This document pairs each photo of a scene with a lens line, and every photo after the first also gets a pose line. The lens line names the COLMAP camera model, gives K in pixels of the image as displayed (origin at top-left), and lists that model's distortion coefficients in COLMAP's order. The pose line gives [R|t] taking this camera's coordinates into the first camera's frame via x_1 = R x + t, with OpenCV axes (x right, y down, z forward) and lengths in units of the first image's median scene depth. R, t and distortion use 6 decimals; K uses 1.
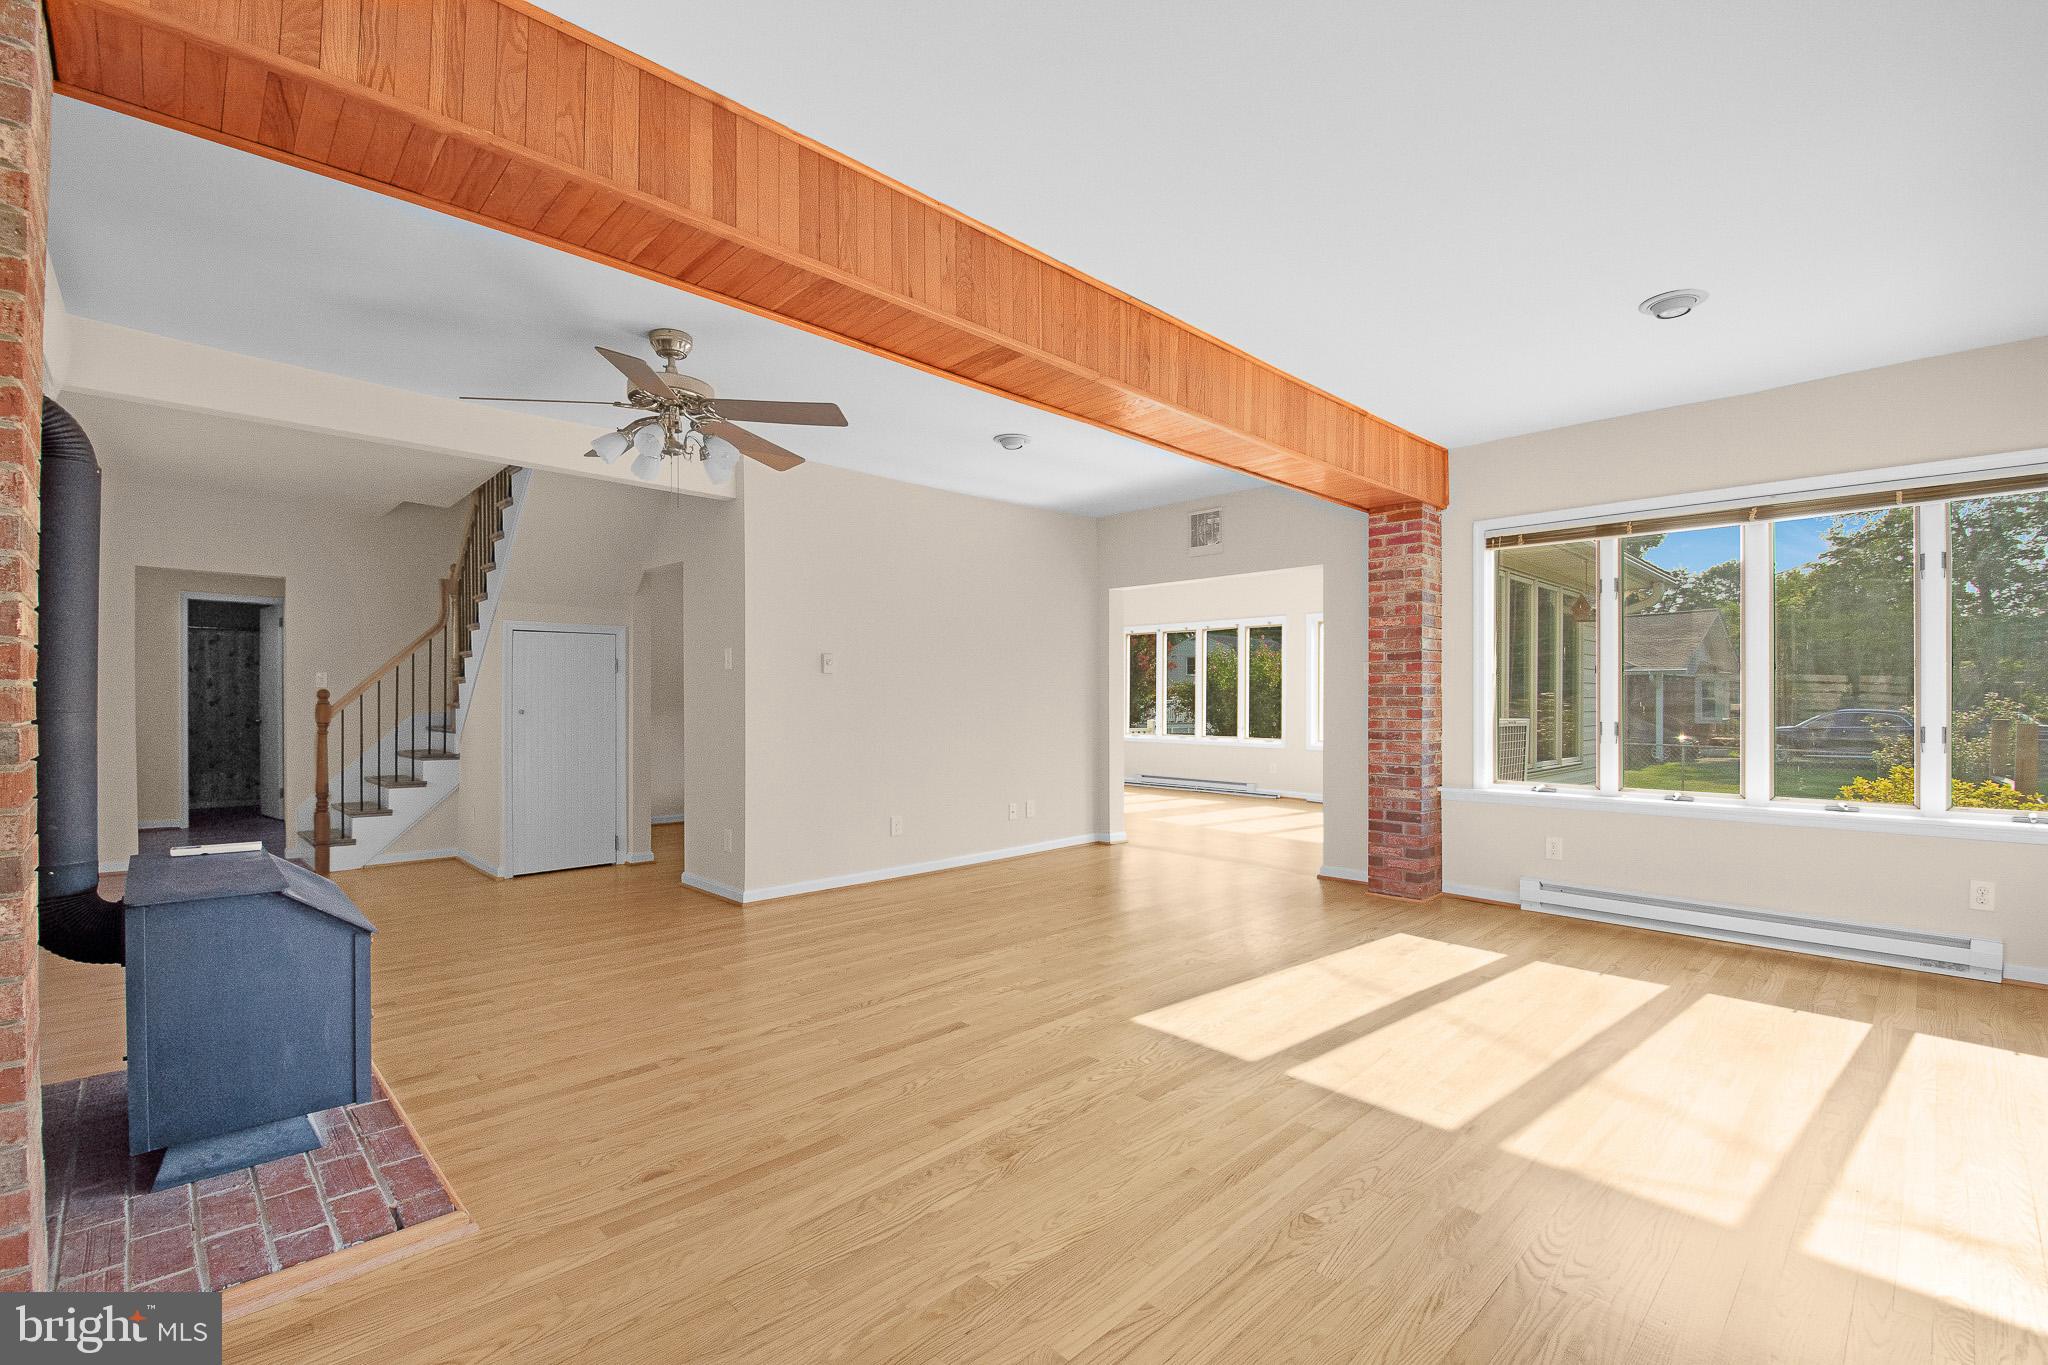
lens RADIAL K [[902.5, 0, 1029.6], [0, 902.5, 697.7], [0, 0, 1]] dist [-0.003119, -0.002546]
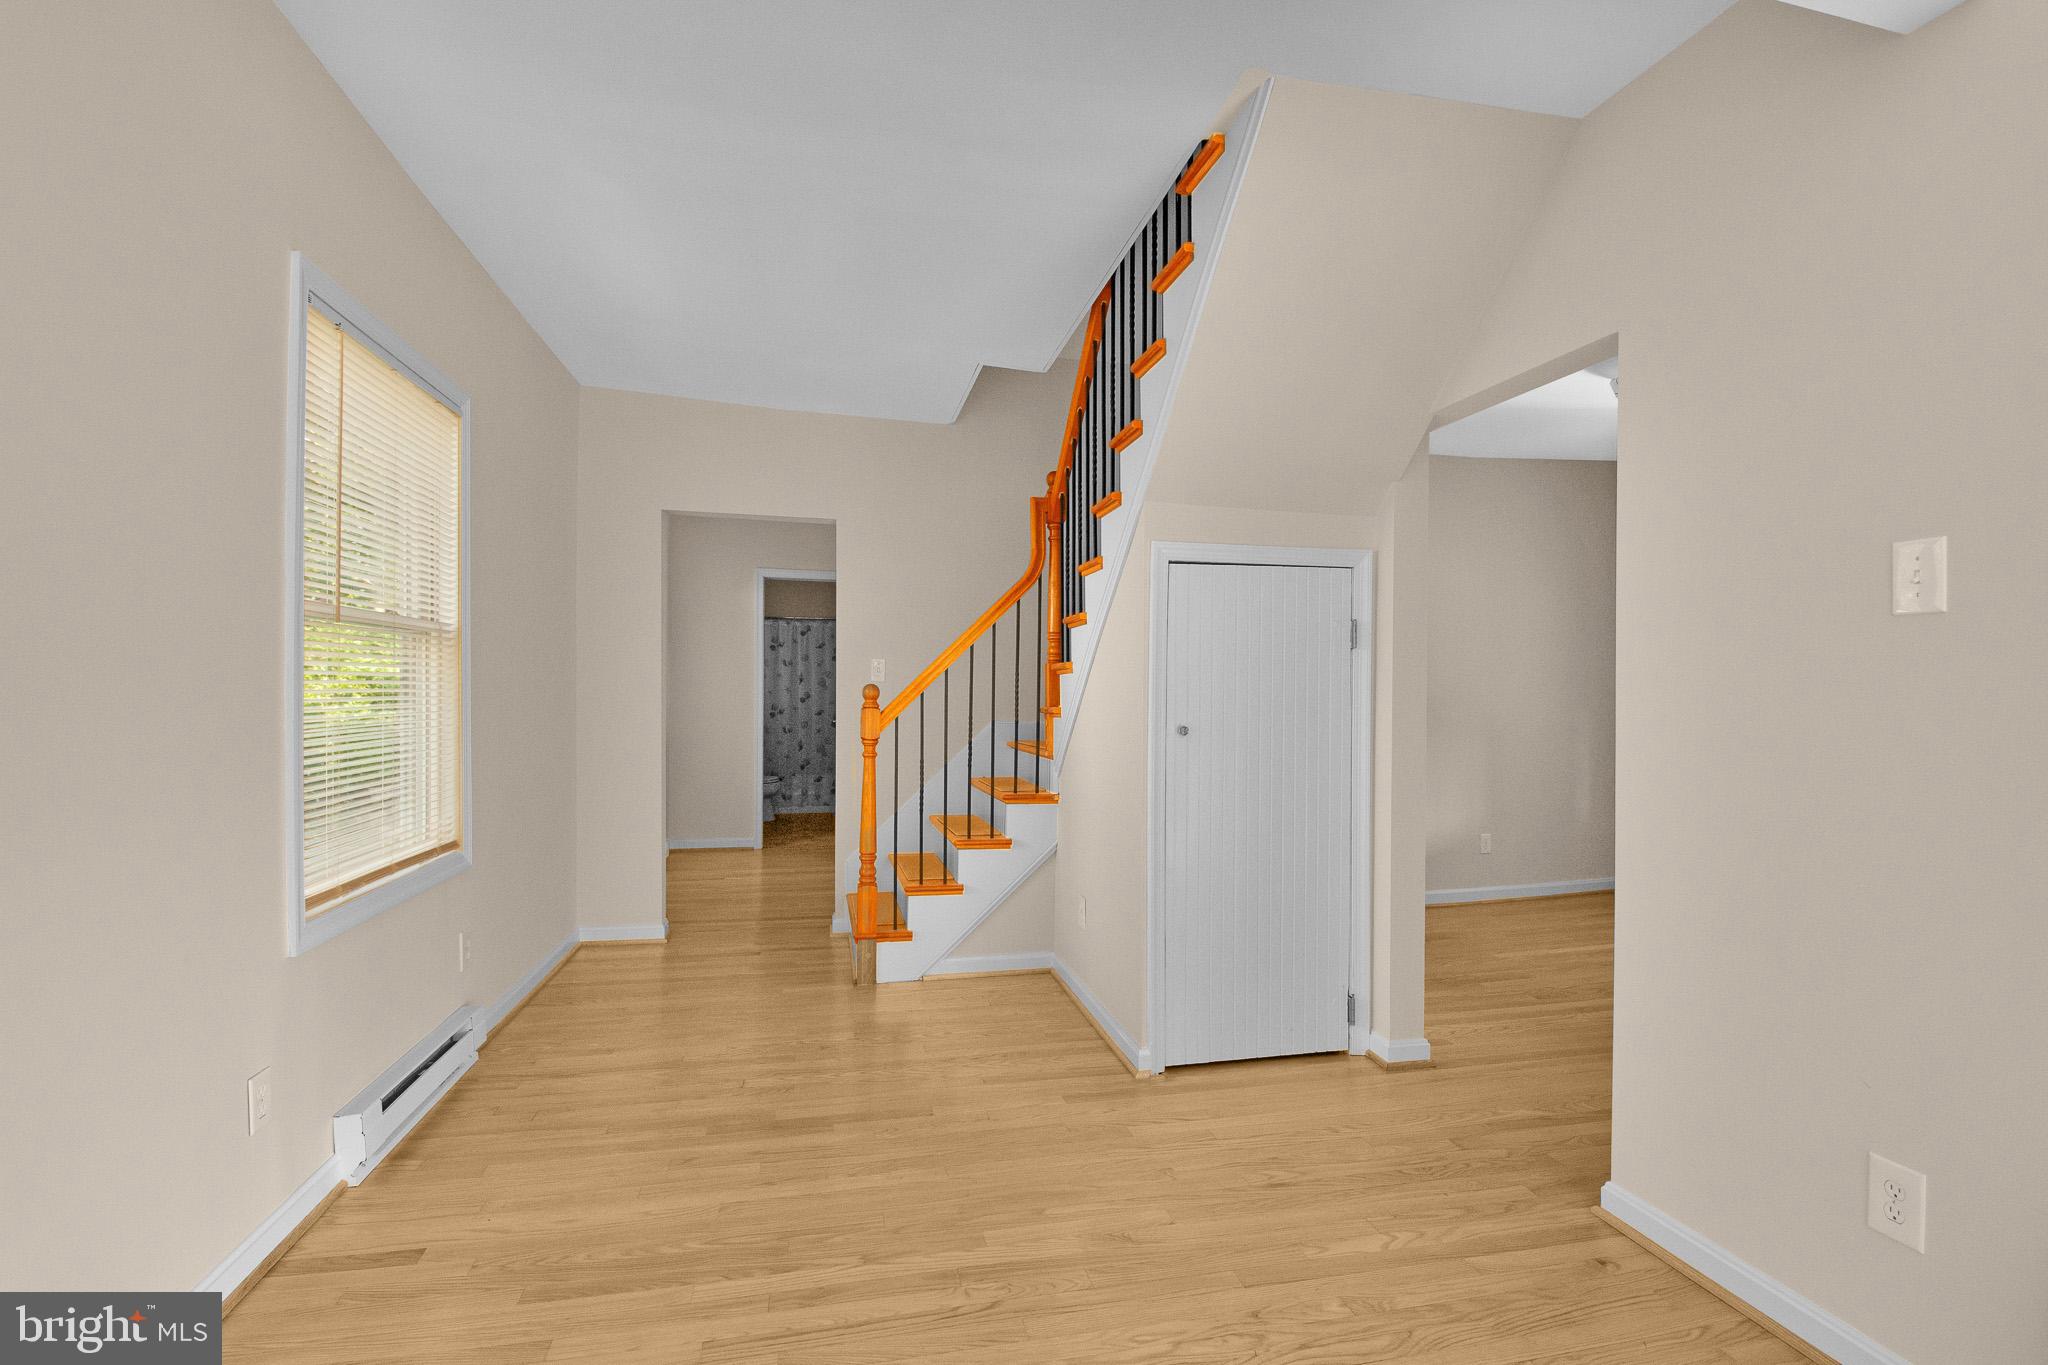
lens RADIAL K [[902.5, 0, 1024.4], [0, 902.5, 685.0], [0, 0, 1]] dist [-0.003119, -0.002546]
pose [[0.851170, 0.001841, -0.524887, -0.350913], [-0.008126, 0.999920, -0.009671, -0.002705], [0.524827, 0.012497, 0.851117, 0.498730]]
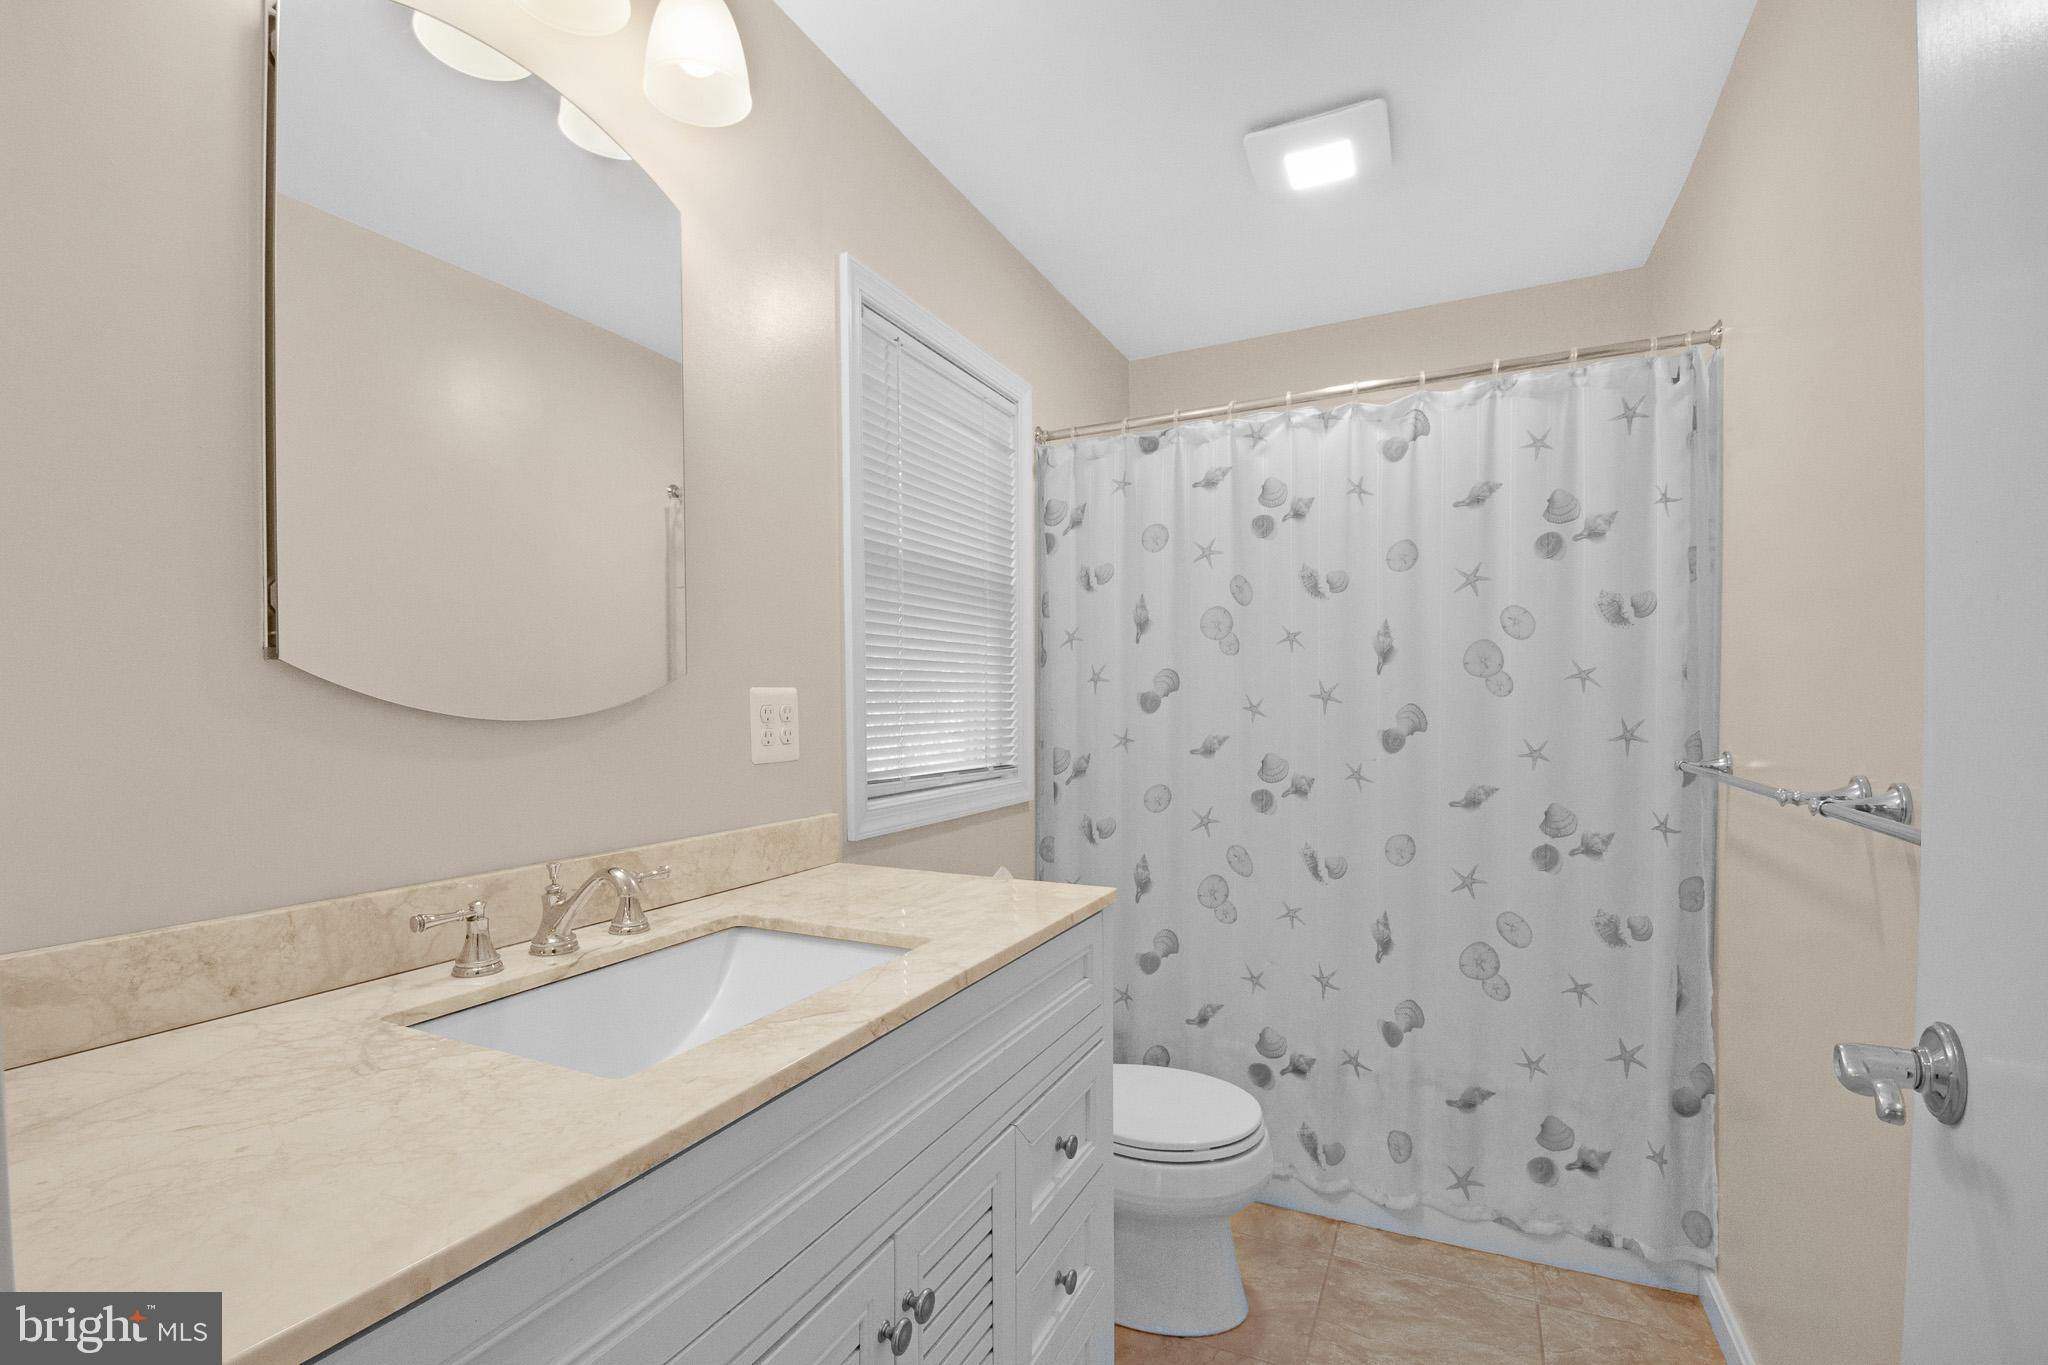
lens RADIAL K [[902.5, 0, 1029.6], [0, 902.5, 688.2], [0, 0, 1]] dist [-0.003119, -0.002546]
pose [[0.331756, -0.000975, -0.943365, -1.089169], [-0.004447, 0.999987, -0.002597, -0.007153], [0.943355, 0.005057, 0.331747, 1.251994]]
